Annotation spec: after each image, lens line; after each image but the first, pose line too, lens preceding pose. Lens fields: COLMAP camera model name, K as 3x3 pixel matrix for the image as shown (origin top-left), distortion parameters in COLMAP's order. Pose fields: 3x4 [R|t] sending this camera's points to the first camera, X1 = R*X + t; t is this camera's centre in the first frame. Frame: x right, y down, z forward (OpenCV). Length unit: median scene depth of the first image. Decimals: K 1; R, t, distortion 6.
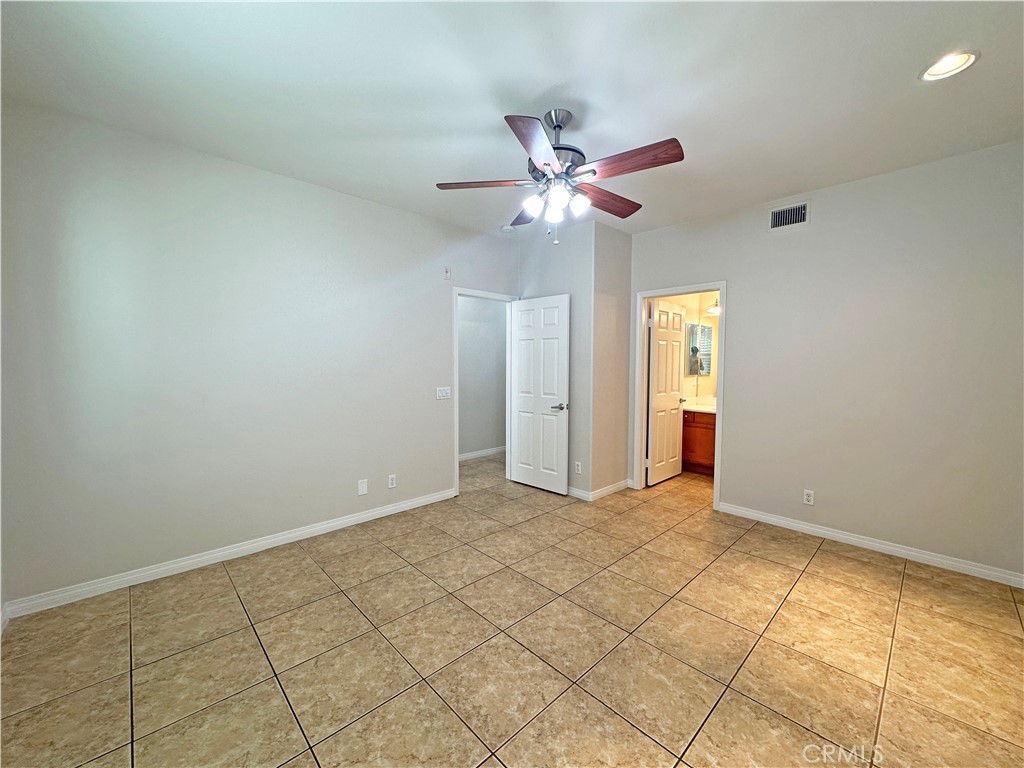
lens RADIAL K [[407.7, 0, 509.0], [0, 407.7, 383.9], [0, 0, 1]] dist [-0.001114, 0.000763]
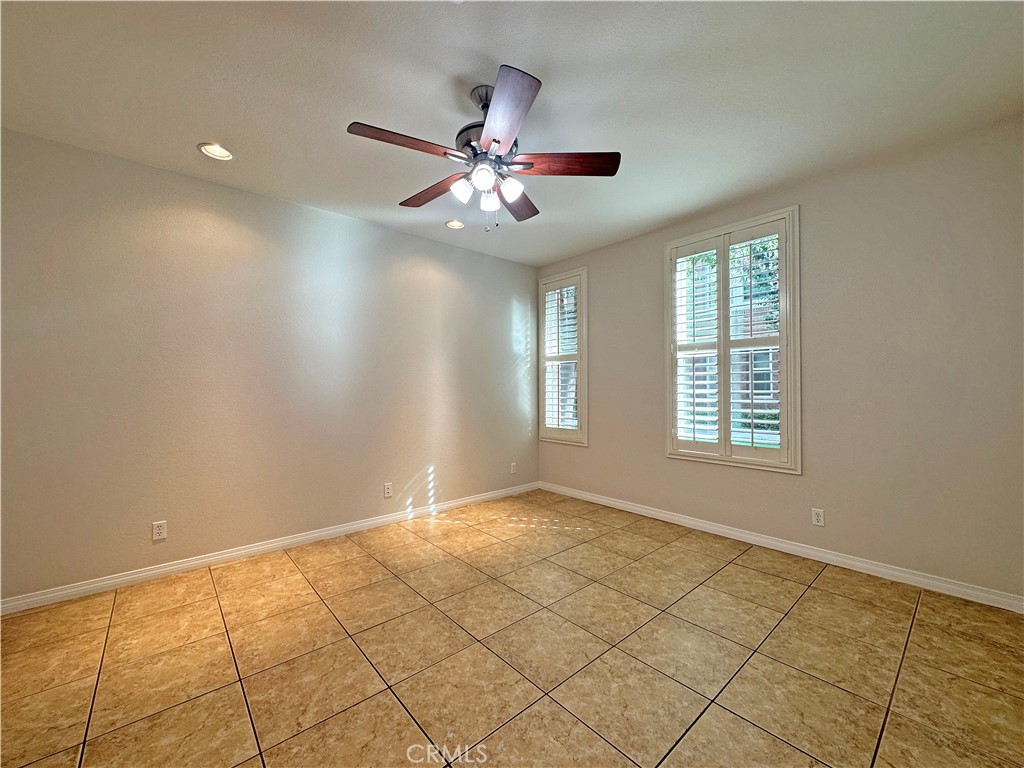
lens RADIAL K [[407.7, 0, 512.2], [0, 407.7, 384.3], [0, 0, 1]] dist [-0.001114, 0.000763]
pose [[-0.999335, 0.002616, 0.036372, 0.024794], [0.004420, 0.998760, 0.049596, -0.041049], [-0.036198, 0.049723, -0.998107, 1.652478]]
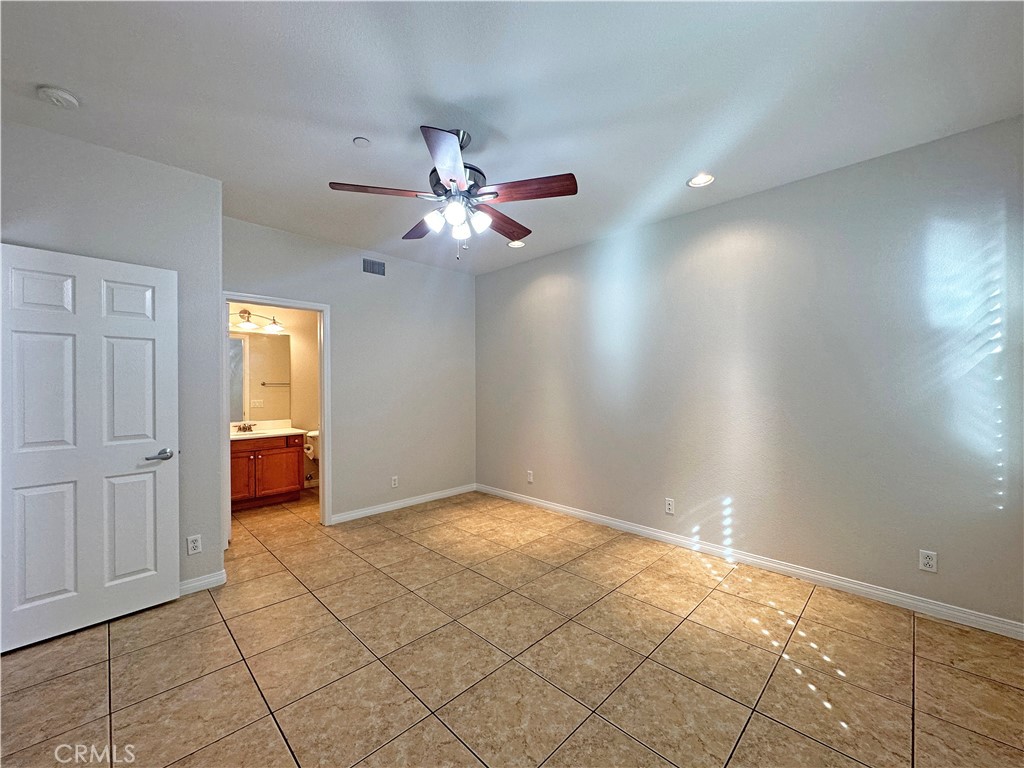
lens RADIAL K [[407.7, 0, 515.2], [0, 407.7, 386.0], [0, 0, 1]] dist [-0.001114, 0.000763]
pose [[-0.037524, -0.004657, 0.999285, -0.766826], [0.061260, 0.998098, 0.006952, -0.026632], [-0.997416, 0.061478, -0.037168, 0.789665]]
